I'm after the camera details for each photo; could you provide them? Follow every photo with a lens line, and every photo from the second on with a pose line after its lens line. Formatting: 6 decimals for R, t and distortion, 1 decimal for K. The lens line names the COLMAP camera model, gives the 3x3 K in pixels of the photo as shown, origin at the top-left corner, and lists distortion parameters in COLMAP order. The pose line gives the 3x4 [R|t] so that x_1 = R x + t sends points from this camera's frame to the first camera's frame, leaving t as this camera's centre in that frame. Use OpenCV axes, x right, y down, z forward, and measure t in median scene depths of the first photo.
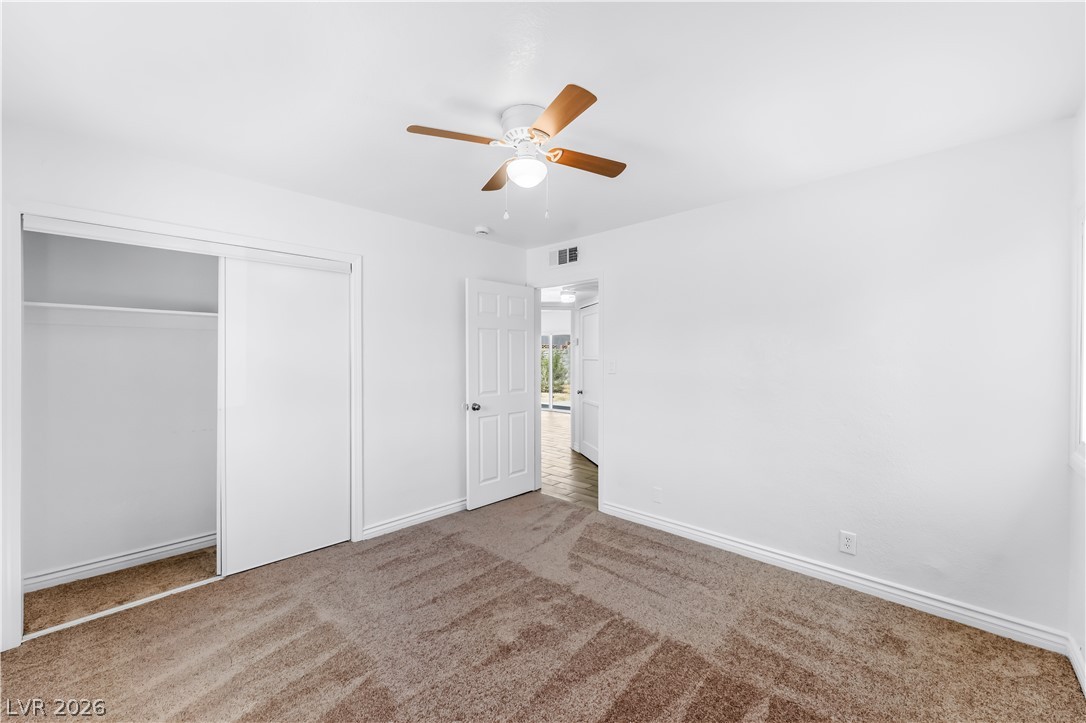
lens RADIAL K [[435.2, 0, 543.9], [0, 435.2, 356.7], [0, 0, 1]] dist [-0.003456, -0.000313]
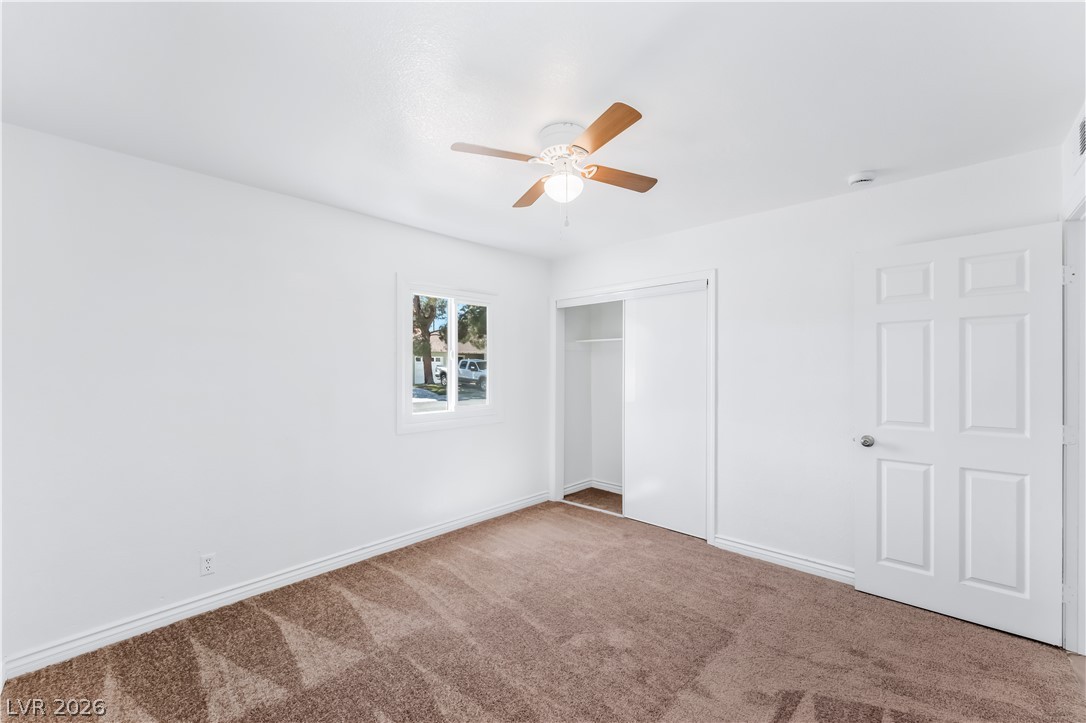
lens RADIAL K [[436.0, 0, 543.0], [0, 436.0, 361.5], [0, 0, 1]] dist [-0.003313, -0.000239]
pose [[0.008522, -0.013994, -0.999866, 0.667950], [0.003020, 0.999898, -0.013969, -0.000340], [0.999959, -0.002900, 0.008564, 0.639096]]
